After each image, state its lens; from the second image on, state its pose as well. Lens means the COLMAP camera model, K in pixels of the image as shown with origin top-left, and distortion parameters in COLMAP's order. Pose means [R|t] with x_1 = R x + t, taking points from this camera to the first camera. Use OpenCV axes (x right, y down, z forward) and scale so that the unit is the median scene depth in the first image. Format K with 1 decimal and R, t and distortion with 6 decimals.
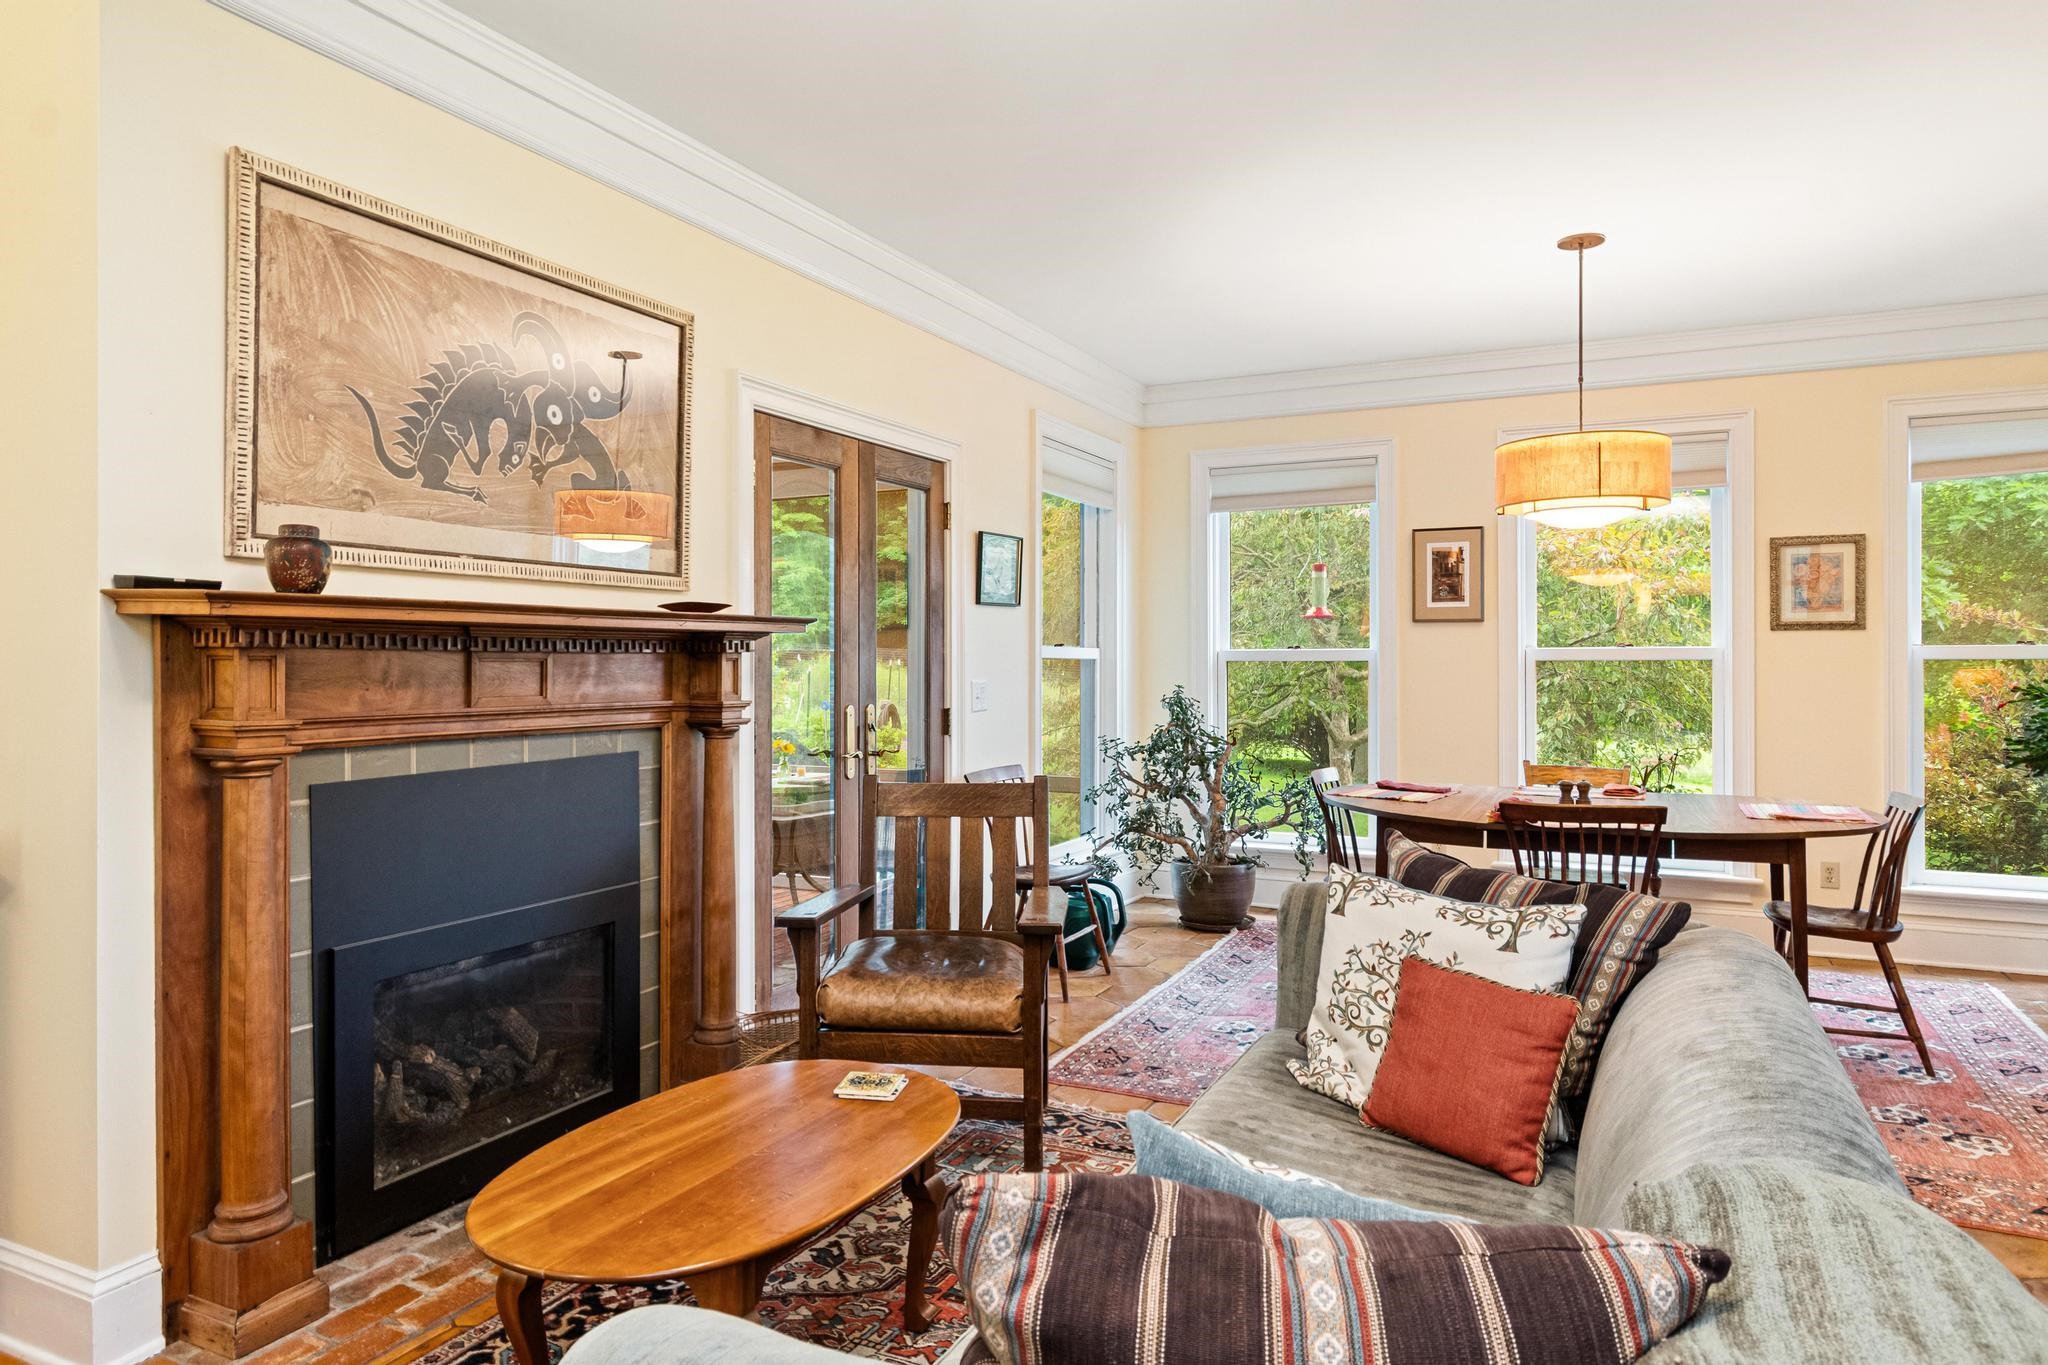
lens RADIAL K [[1252.6, 0, 1026.3], [0, 1252.6, 662.2], [0, 0, 1]] dist [0.006002, 0.000185]
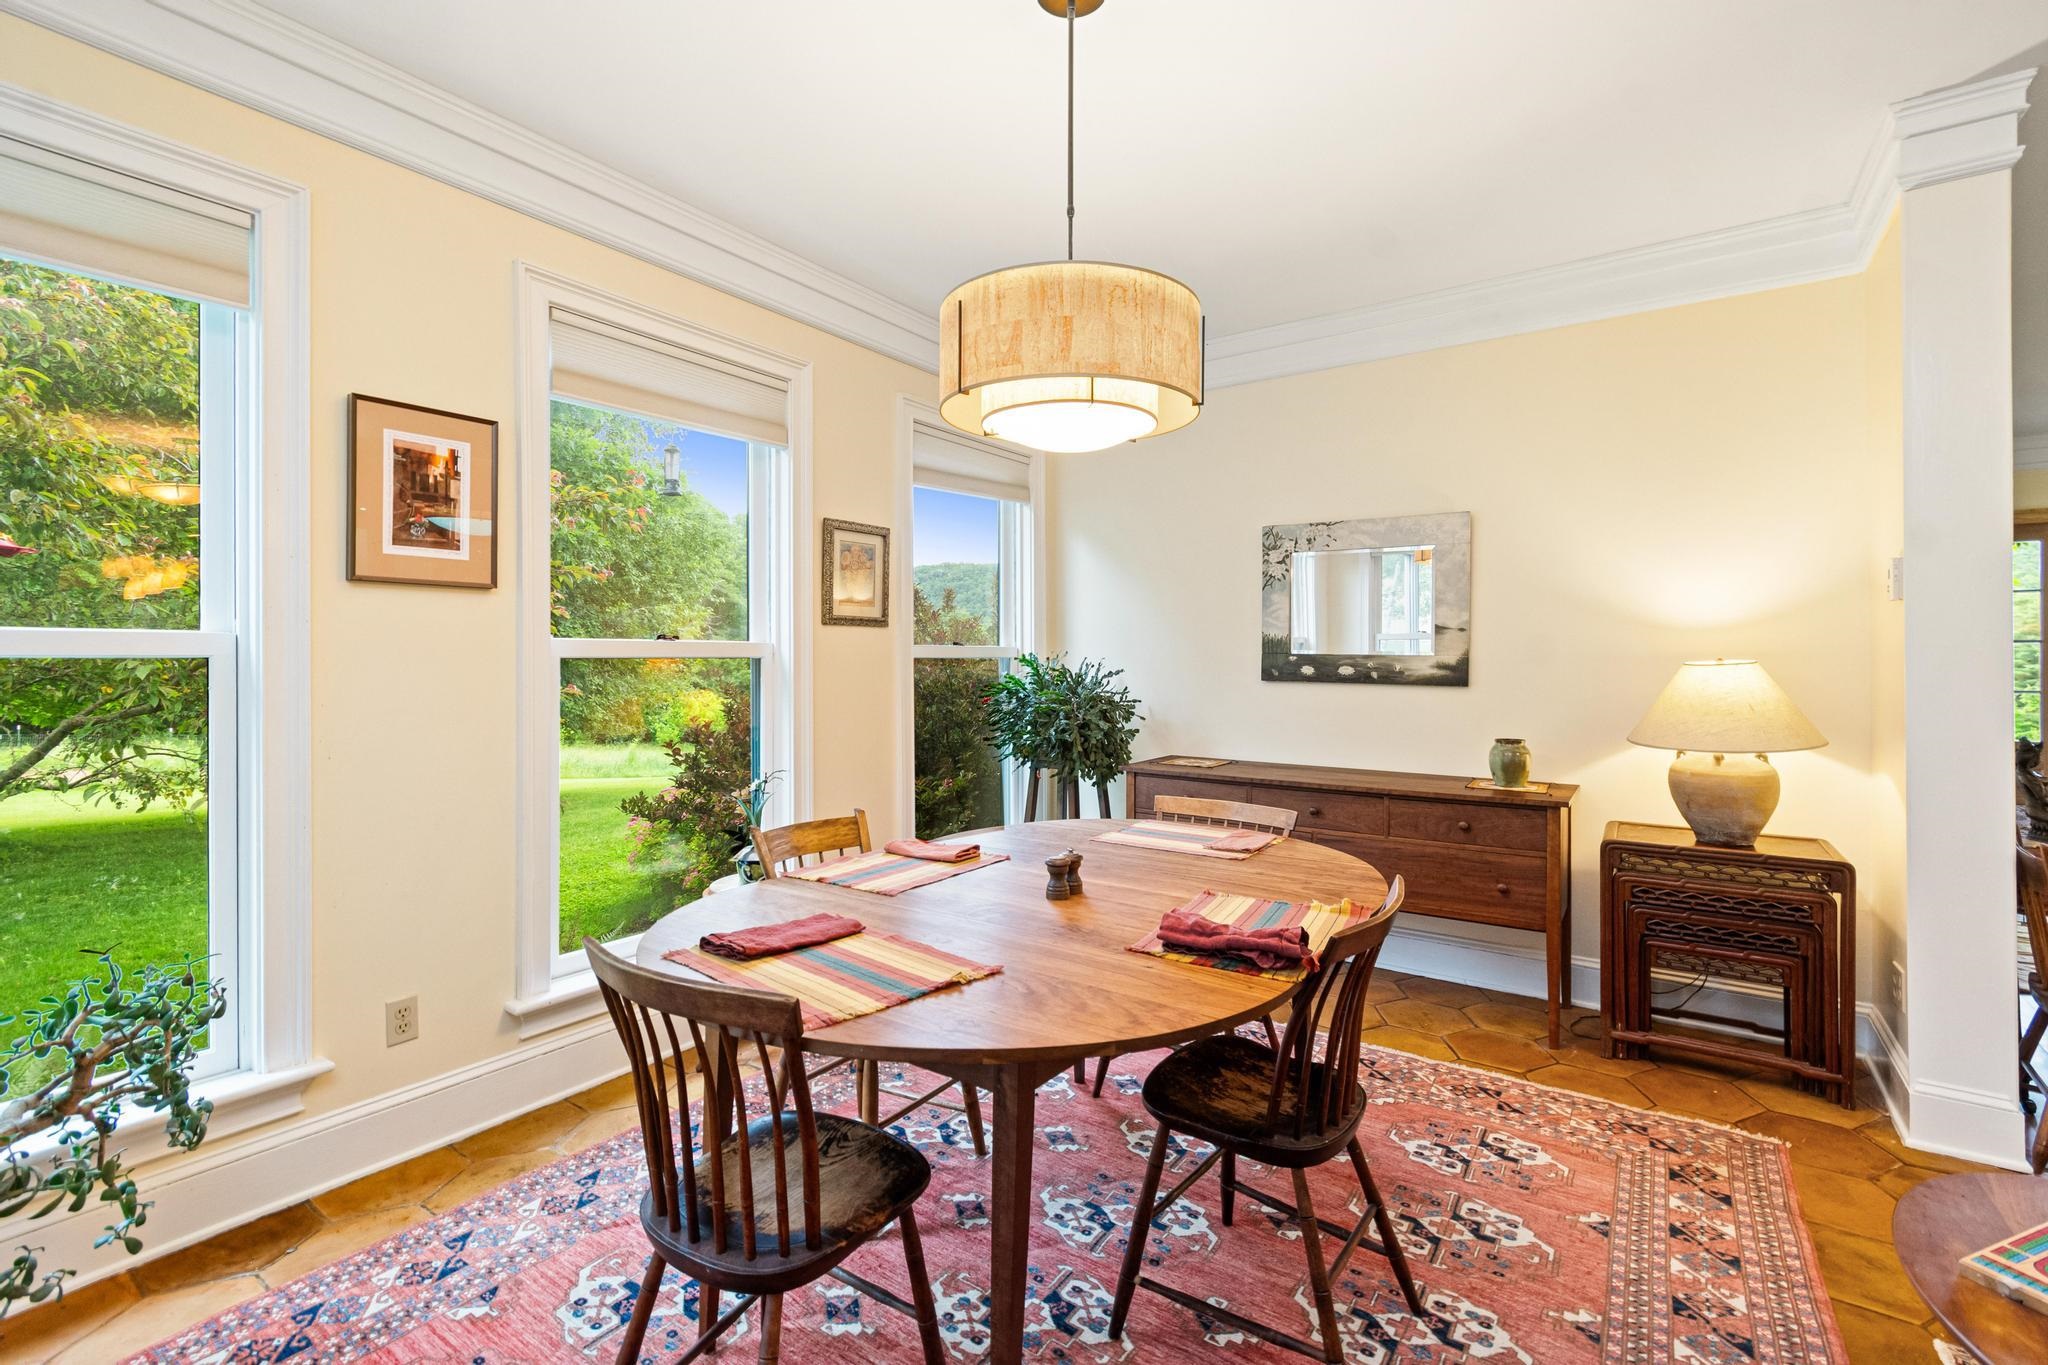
lens RADIAL K [[909.4, 0, 1037.1], [0, 909.4, 658.2], [0, 0, 1]] dist [-0.000153, -0.000067]
pose [[0.153610, 0.002357, 0.988129, -0.003878], [0.001647, 0.999995, -0.002642, -0.000059], [-0.988130, 0.002033, 0.153605, 0.755265]]
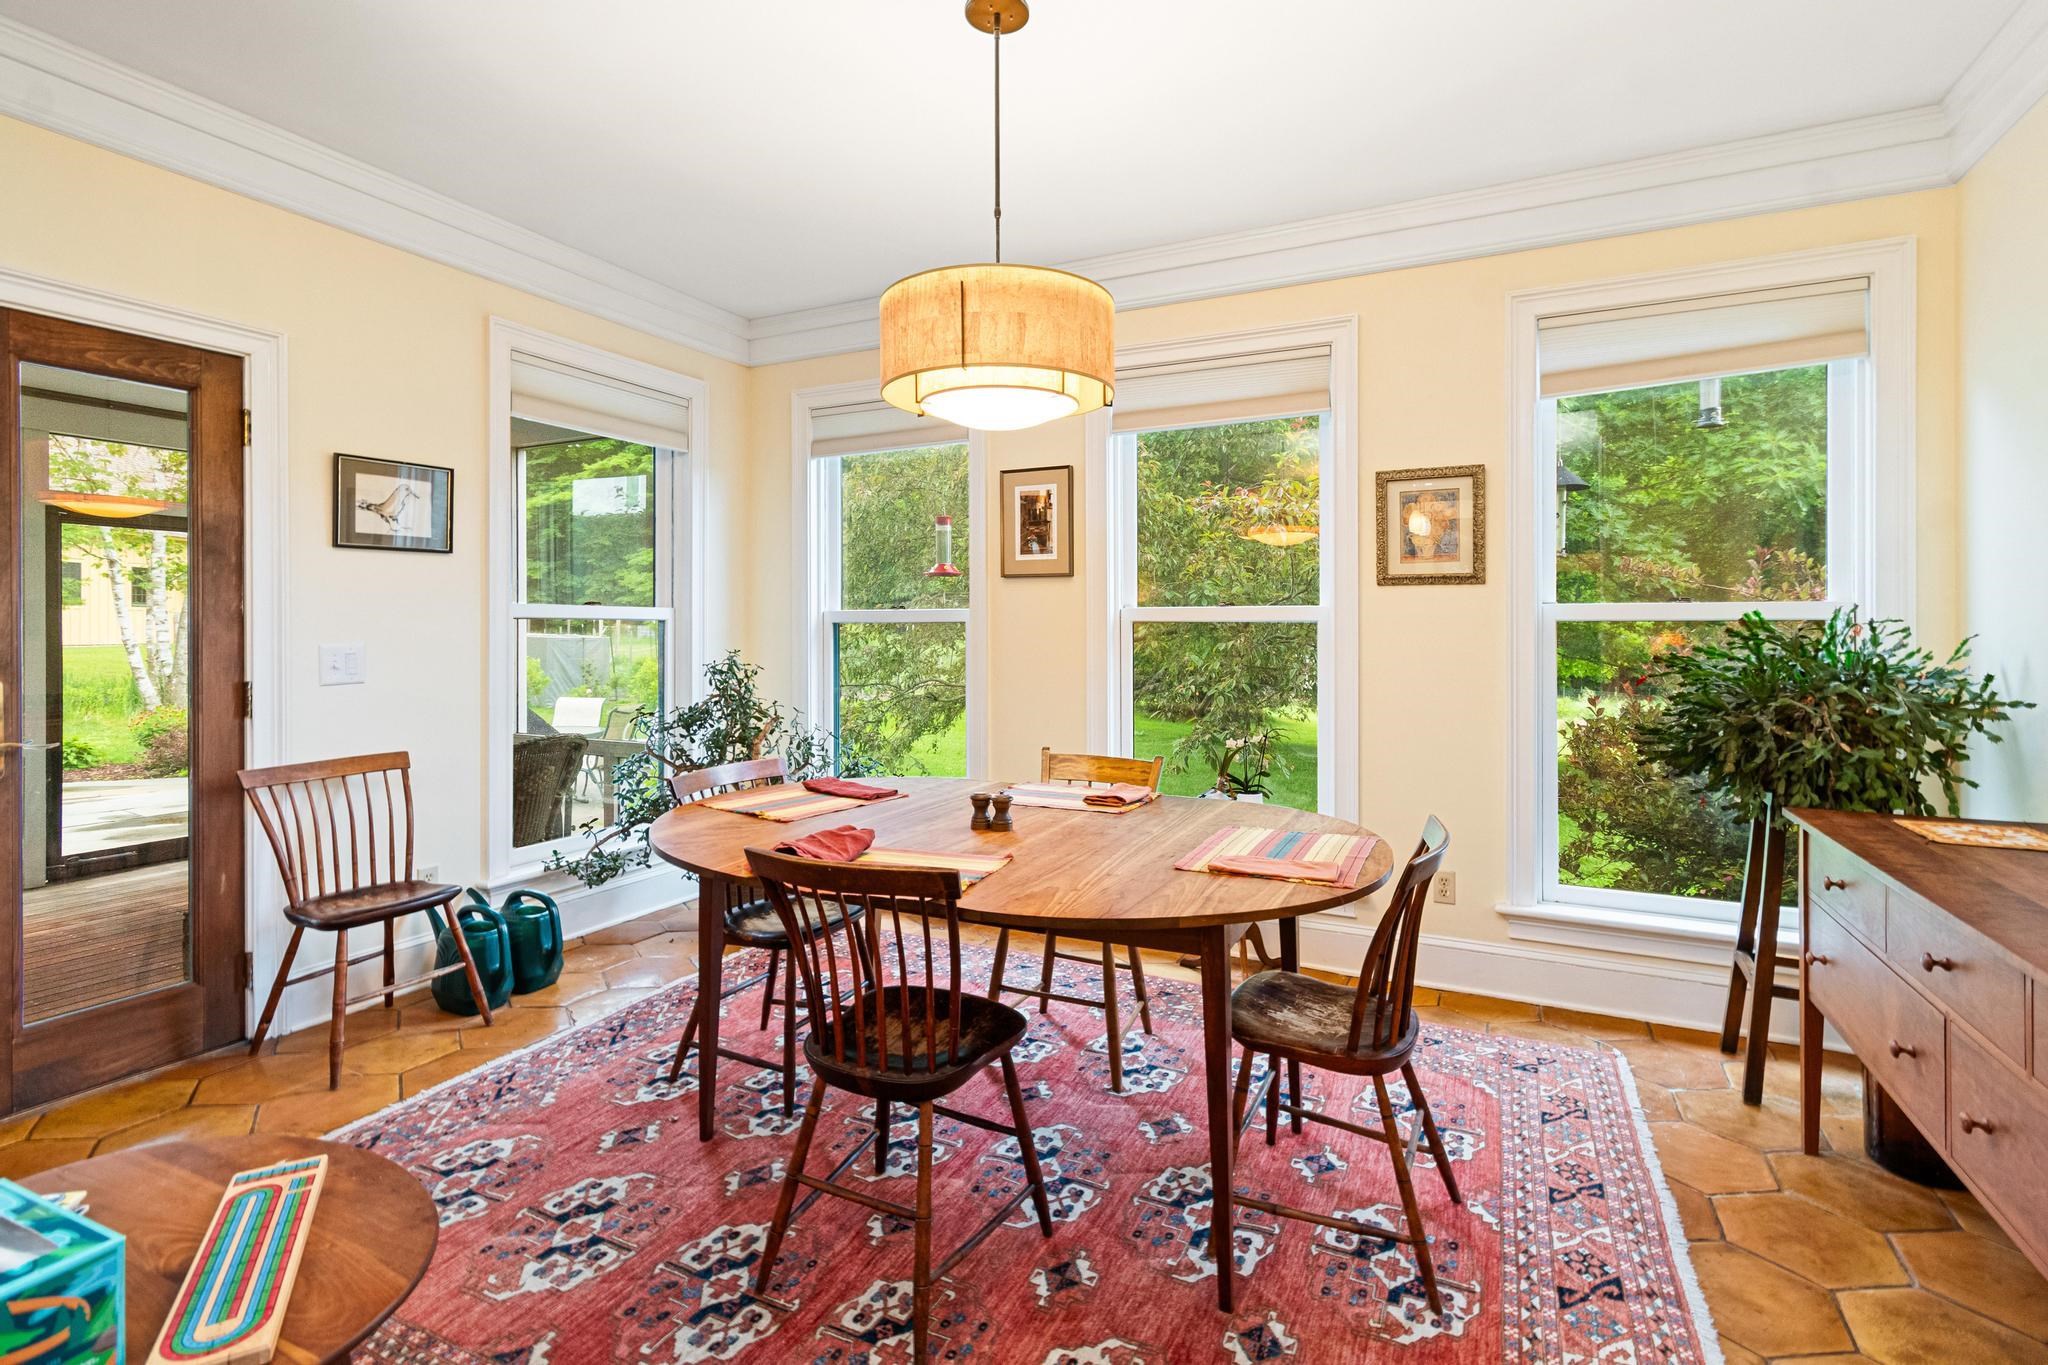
lens RADIAL K [[946.4, 0, 1030.3], [0, 946.4, 622.9], [0, 0, 1]] dist [0.003302, 0.000644]
pose [[0.999985, 0.002974, -0.004573, 0.369322], [-0.002988, 0.999991, -0.003029, 0.001647], [0.004564, 0.003043, 0.999985, 0.382024]]
